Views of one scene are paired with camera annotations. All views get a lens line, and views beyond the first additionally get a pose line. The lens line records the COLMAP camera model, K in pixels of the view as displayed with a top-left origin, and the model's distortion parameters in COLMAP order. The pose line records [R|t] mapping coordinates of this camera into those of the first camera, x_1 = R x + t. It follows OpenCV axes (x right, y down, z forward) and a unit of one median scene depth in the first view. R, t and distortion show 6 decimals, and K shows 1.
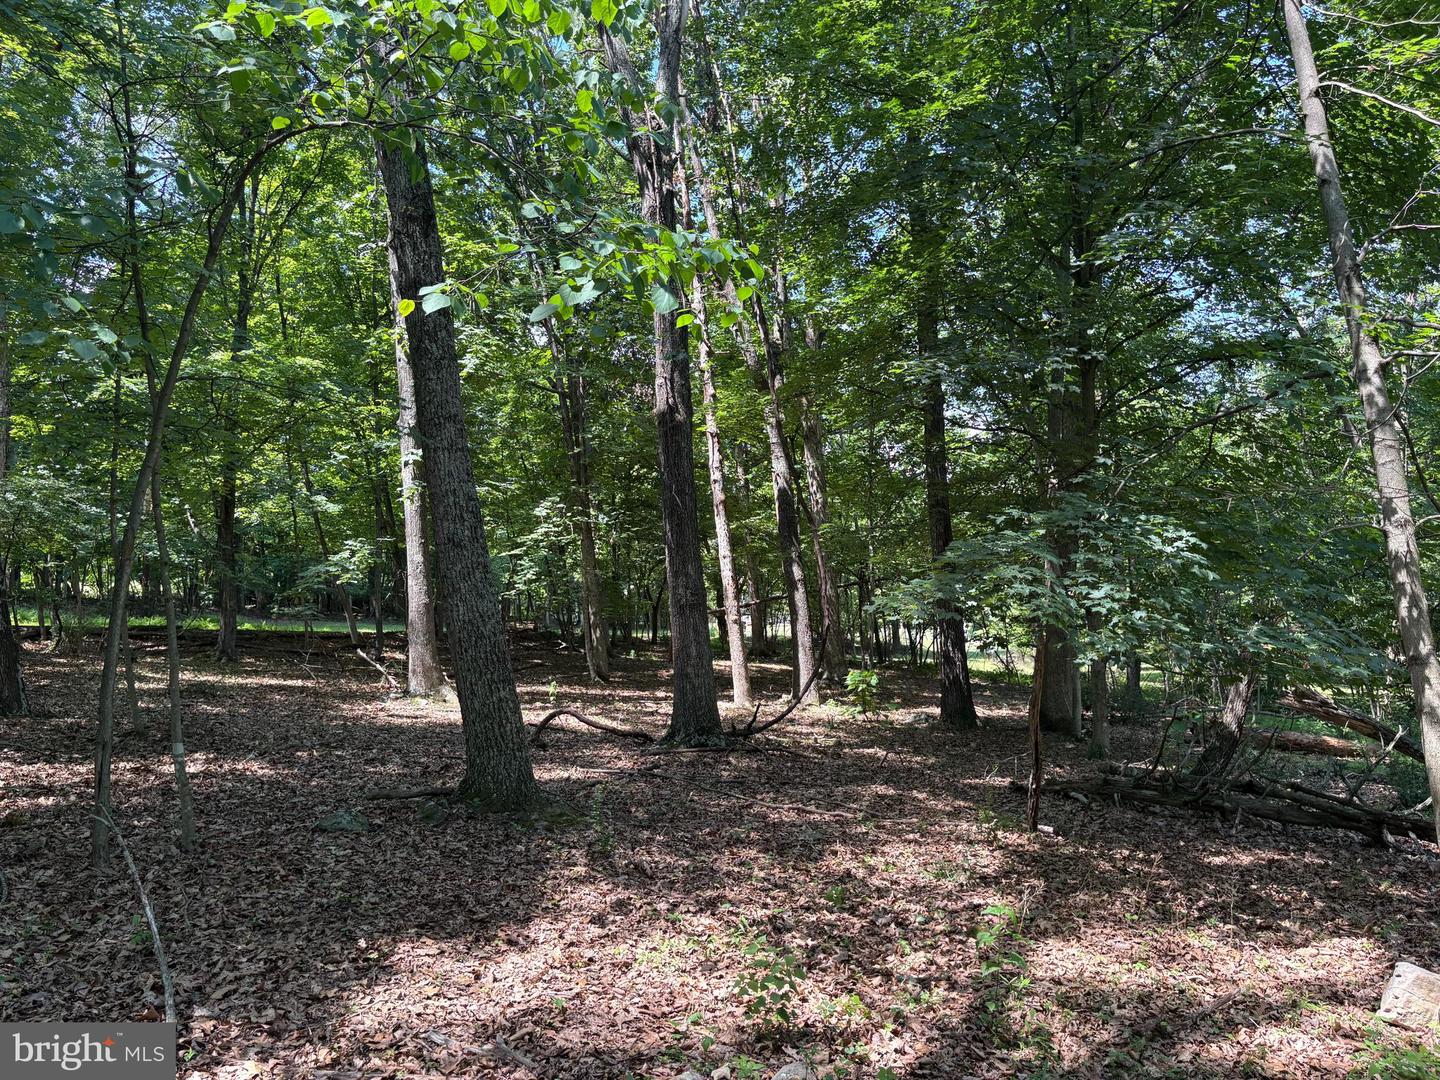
lens RADIAL K [[1082.5, 0, 719.7], [0, 1082.5, 537.2], [0, 0, 1]] dist [0.037949, -0.027404]
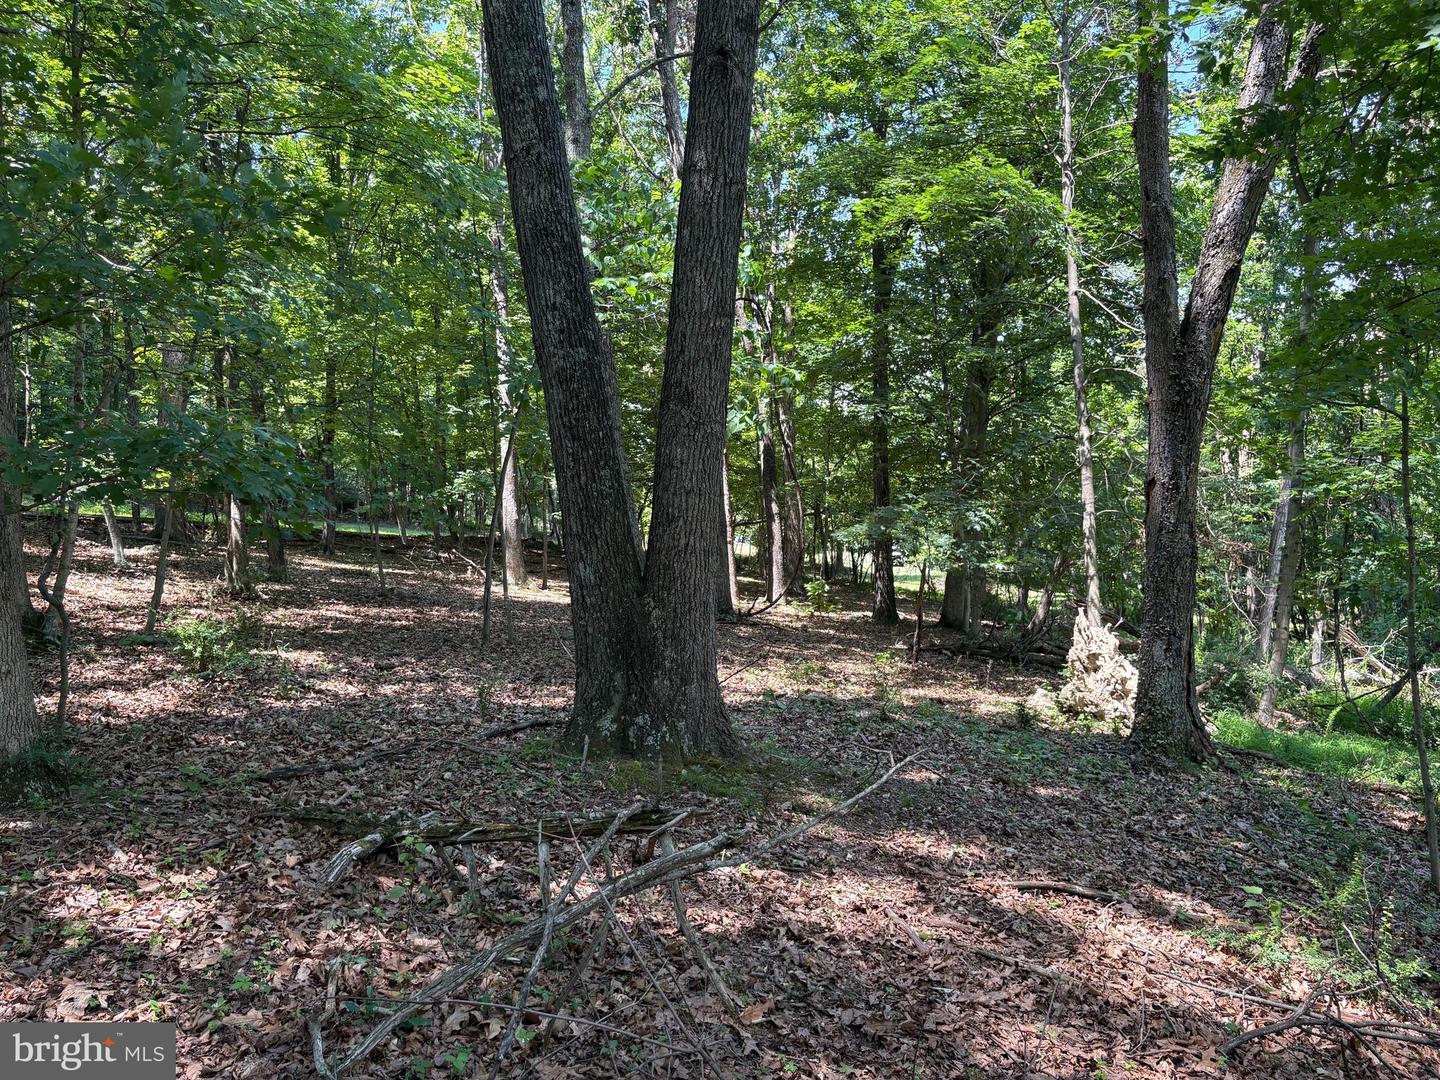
lens RADIAL K [[1082.5, 0, 719.7], [0, 1082.5, 537.2], [0, 0, 1]] dist [0.037949, -0.027404]
pose [[0.997606, 0.045831, 0.051777, -0.063833], [-0.049650, 0.995943, 0.075054, -0.028775], [-0.048127, -0.077445, 0.995834, -0.338132]]
